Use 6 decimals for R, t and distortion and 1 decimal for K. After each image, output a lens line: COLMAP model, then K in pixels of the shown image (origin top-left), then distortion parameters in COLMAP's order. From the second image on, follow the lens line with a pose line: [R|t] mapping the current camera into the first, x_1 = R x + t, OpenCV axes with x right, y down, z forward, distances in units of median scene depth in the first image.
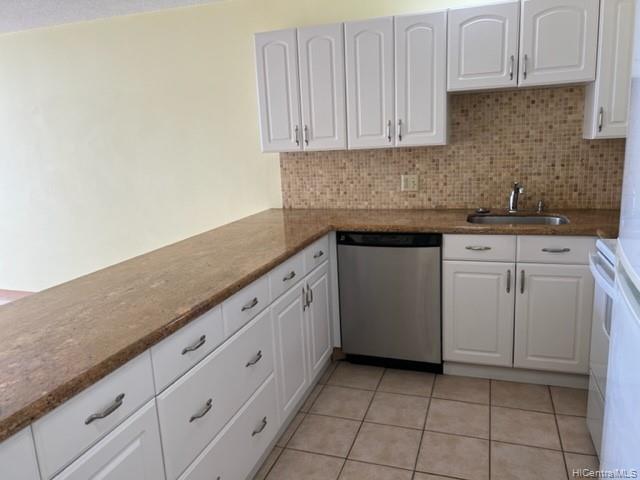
lens RADIAL K [[484.5, 0, 316.3], [0, 484.5, 241.0], [0, 0, 1]] dist [0.068033, -0.080196]
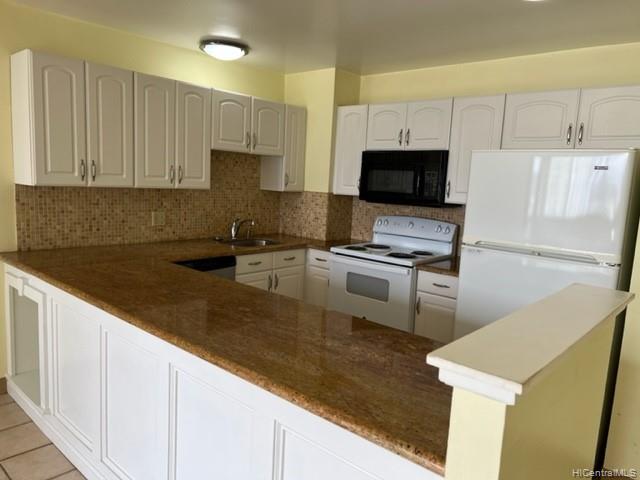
lens RADIAL K [[484.5, 0, 316.3], [0, 484.5, 243.2], [0, 0, 1]] dist [0.068033, -0.080196]
pose [[0.386049, -0.056108, 0.920770, -0.715381], [0.124480, 0.992188, 0.008269, -0.025987], [-0.914041, 0.111426, 0.390017, 0.223293]]
